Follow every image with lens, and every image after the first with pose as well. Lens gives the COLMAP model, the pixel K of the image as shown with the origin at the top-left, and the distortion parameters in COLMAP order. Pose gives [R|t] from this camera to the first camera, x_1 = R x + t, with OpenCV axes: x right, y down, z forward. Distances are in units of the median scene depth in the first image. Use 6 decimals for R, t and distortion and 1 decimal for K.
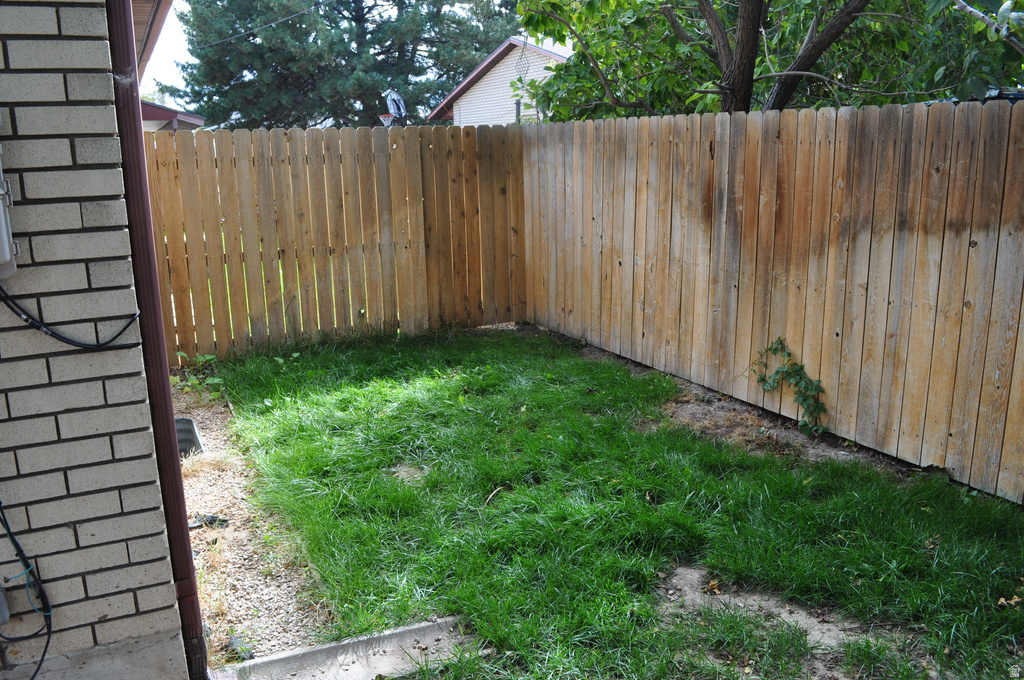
lens RADIAL K [[809.1, 0, 513.3], [0, 809.1, 338.9], [0, 0, 1]] dist [-0.079805, 0.003918]
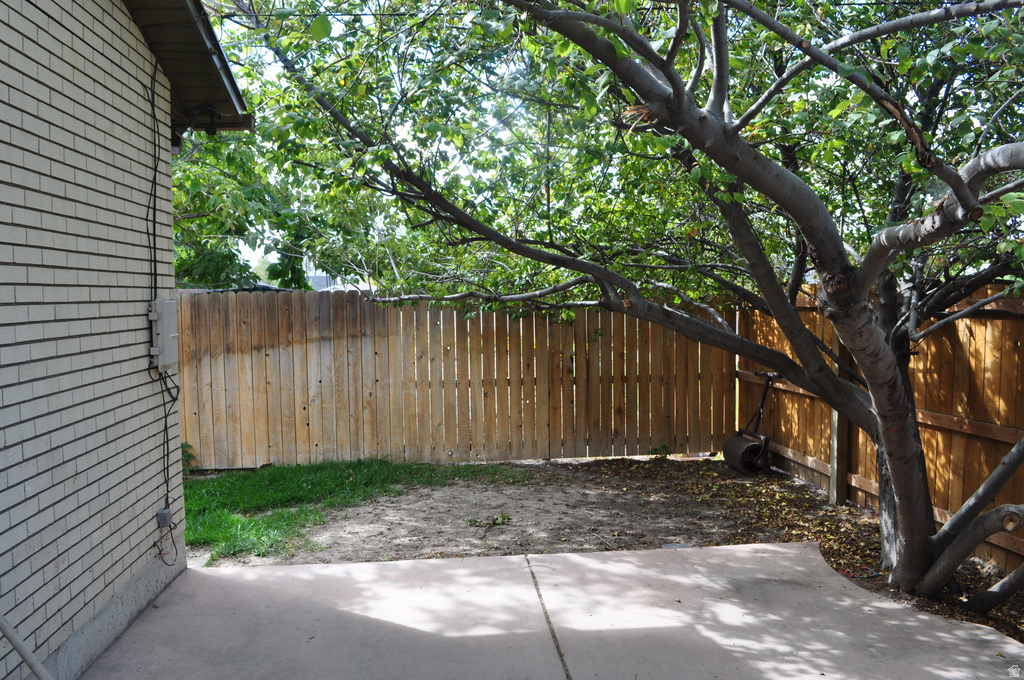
lens RADIAL K [[809.1, 0, 511.8], [0, 809.1, 340.4], [0, 0, 1]] dist [-0.079805, 0.003918]
pose [[0.366199, -0.041616, 0.929606, -1.121133], [0.223461, 0.973699, -0.044438, 0.082051], [-0.903307, 0.224004, 0.365867, -0.396913]]
